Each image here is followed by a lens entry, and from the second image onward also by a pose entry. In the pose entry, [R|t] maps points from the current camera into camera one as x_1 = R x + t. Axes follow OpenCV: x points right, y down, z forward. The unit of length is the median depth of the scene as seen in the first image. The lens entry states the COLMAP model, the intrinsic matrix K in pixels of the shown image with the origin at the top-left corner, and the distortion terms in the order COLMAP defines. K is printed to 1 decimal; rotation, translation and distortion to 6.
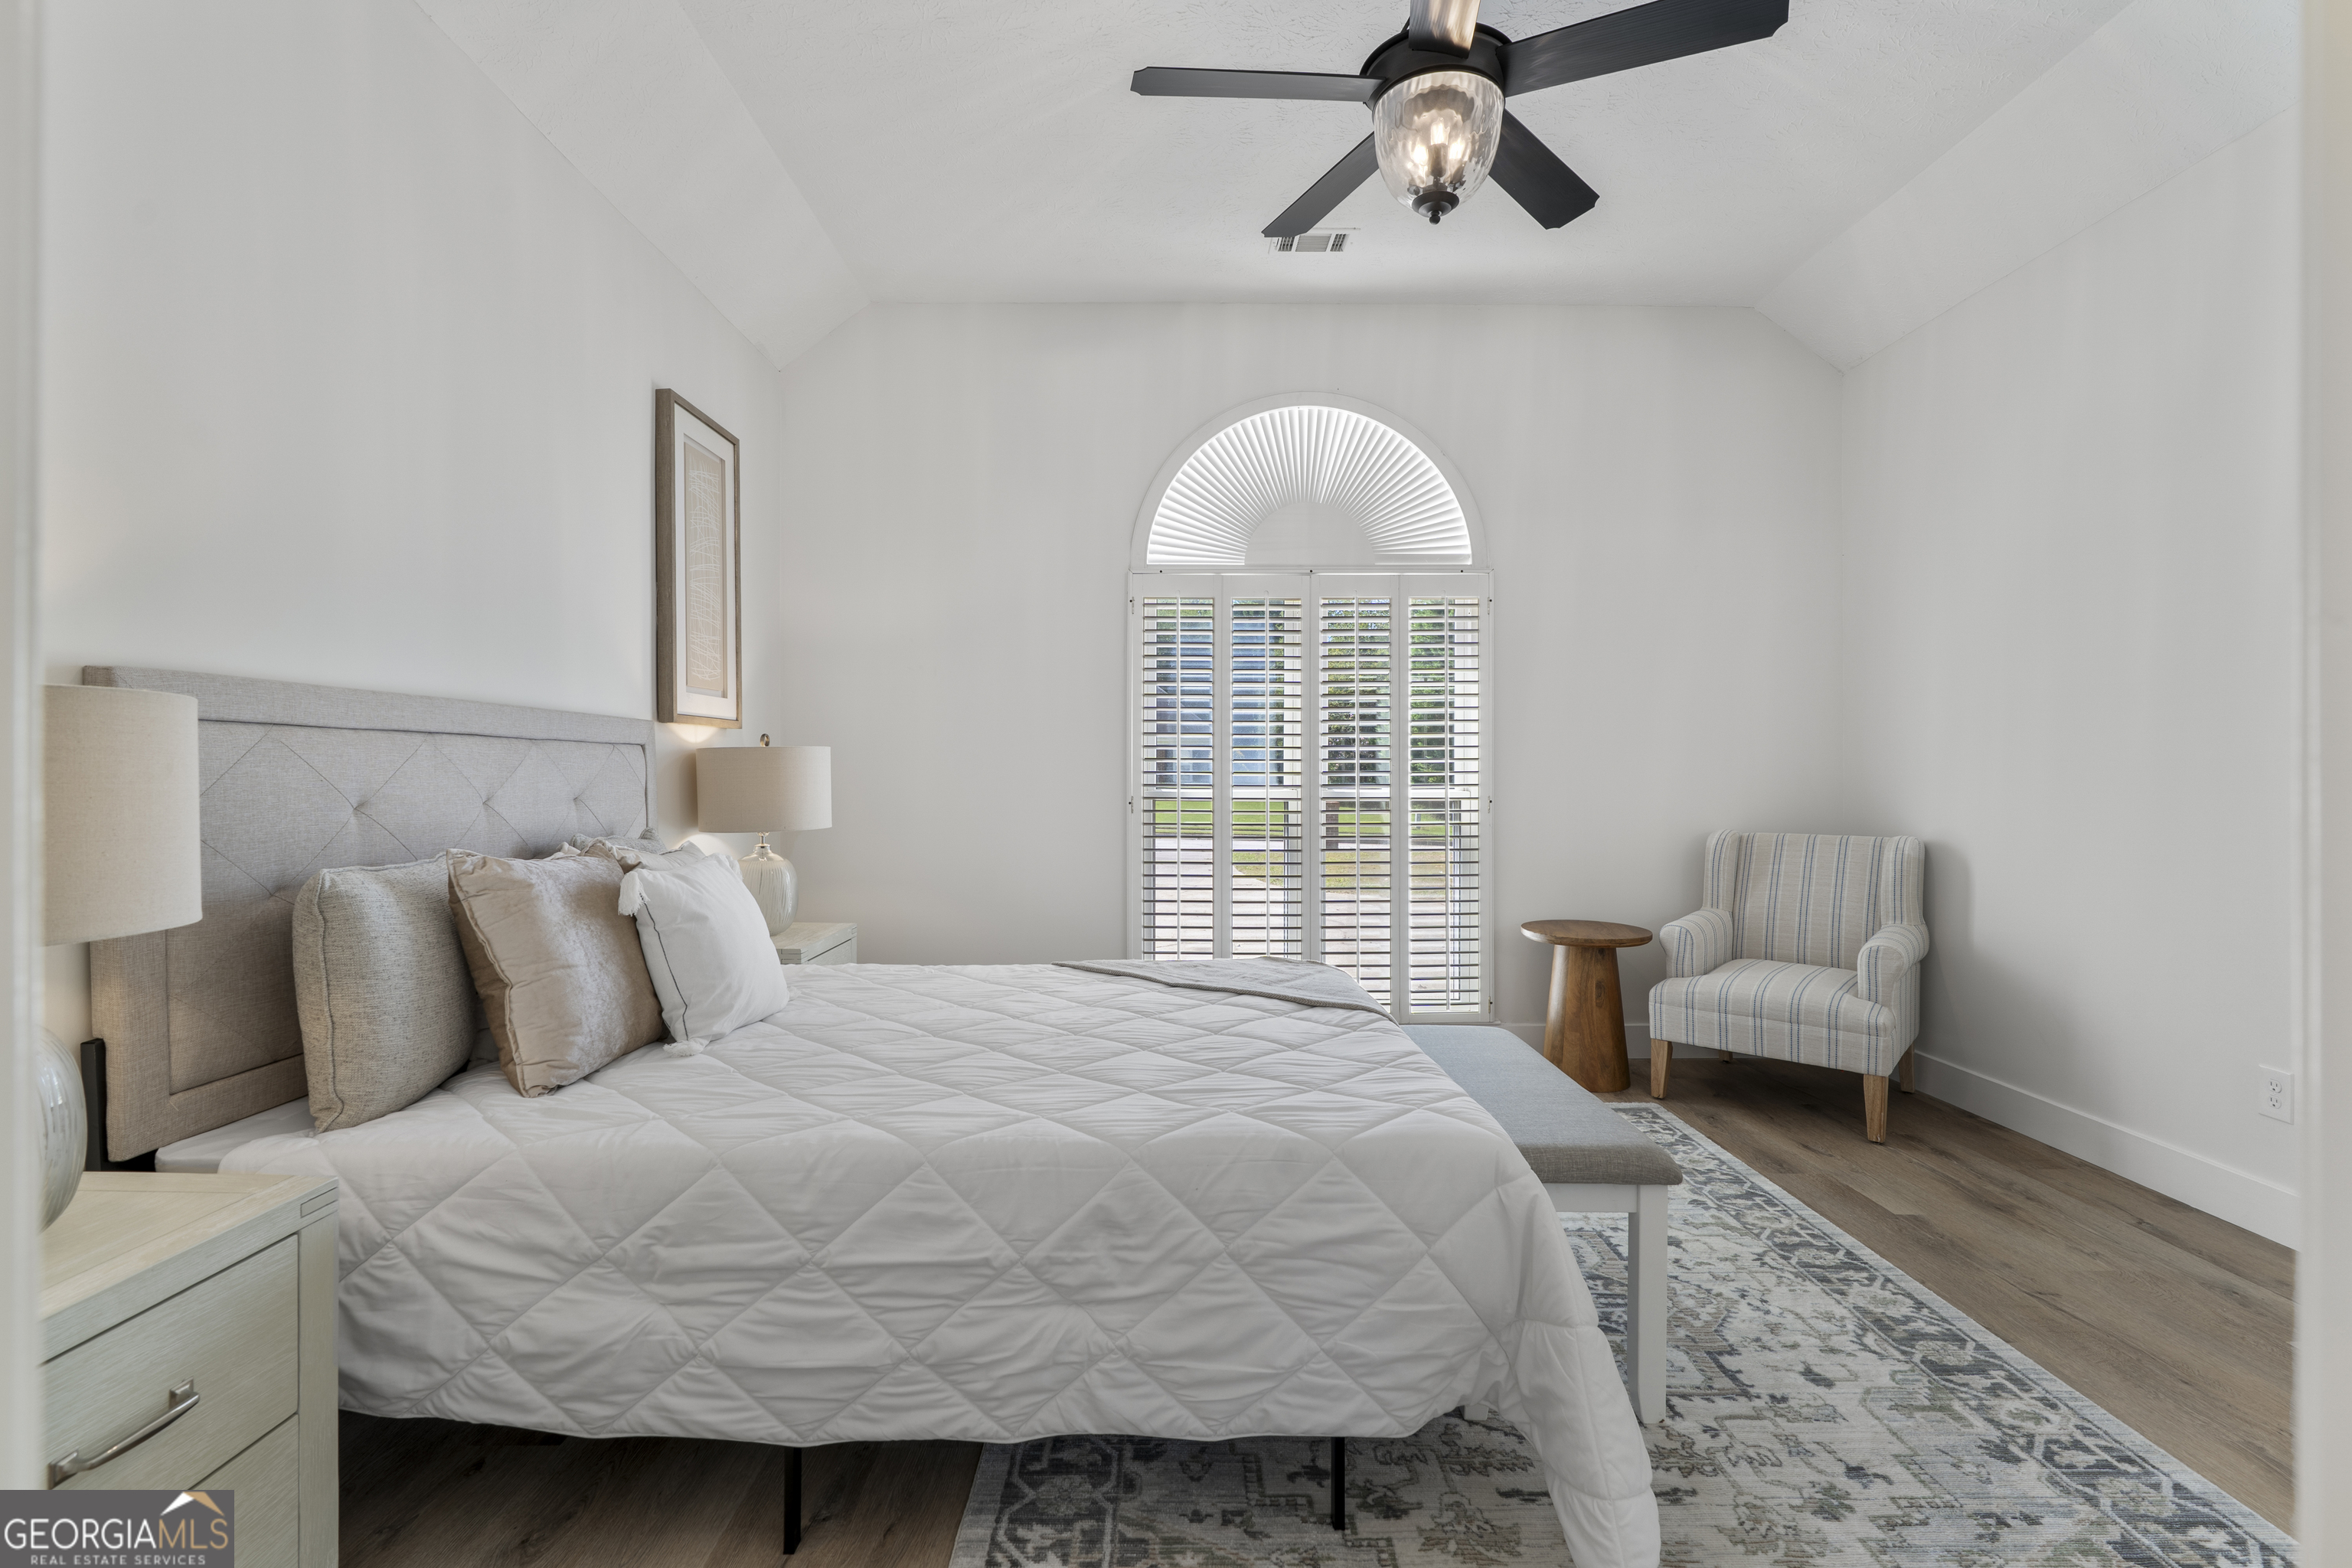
lens RADIAL K [[1065.5, 0, 1176.4], [0, 1065.5, 774.2], [0, 0, 1]] dist [-0.009039, 0.002529]
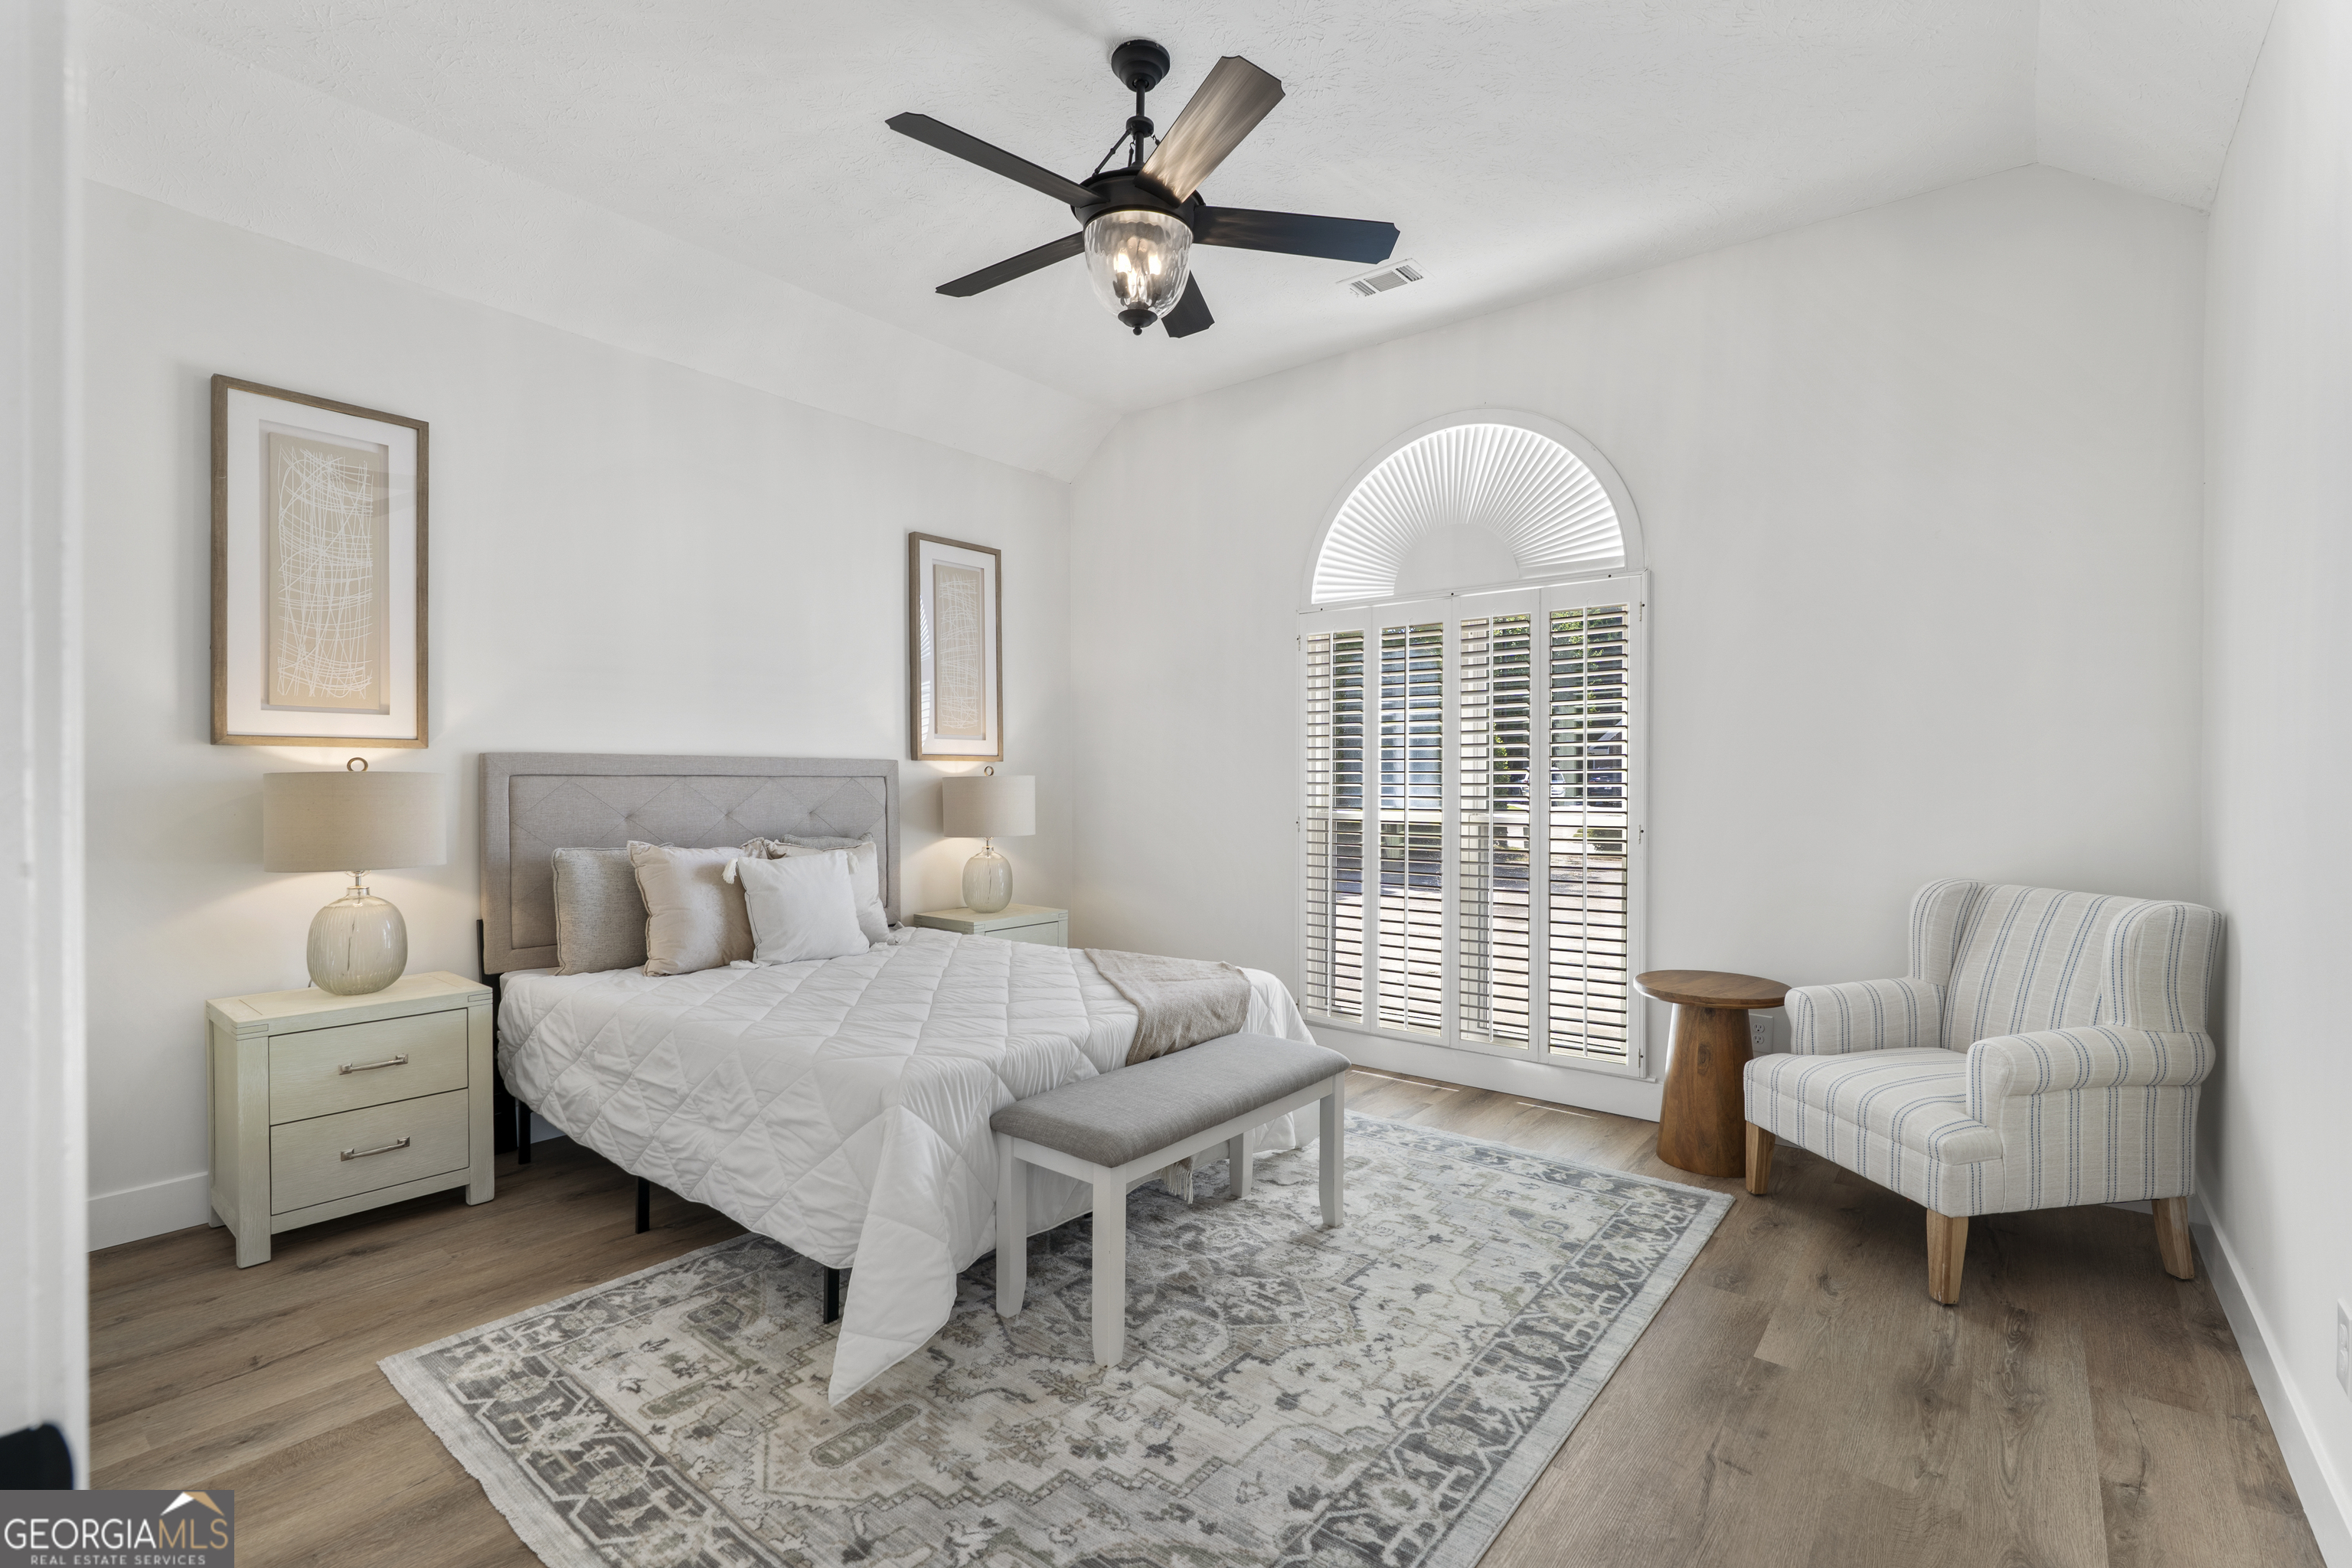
lens RADIAL K [[1065.5, 0, 1166.6], [0, 1065.5, 790.9], [0, 0, 1]] dist [-0.009039, 0.002529]
pose [[0.777555, 0.007240, -0.628774, 0.830826], [-0.000945, 0.999946, 0.010346, -0.025638], [0.628815, -0.007450, 0.777520, 0.089052]]
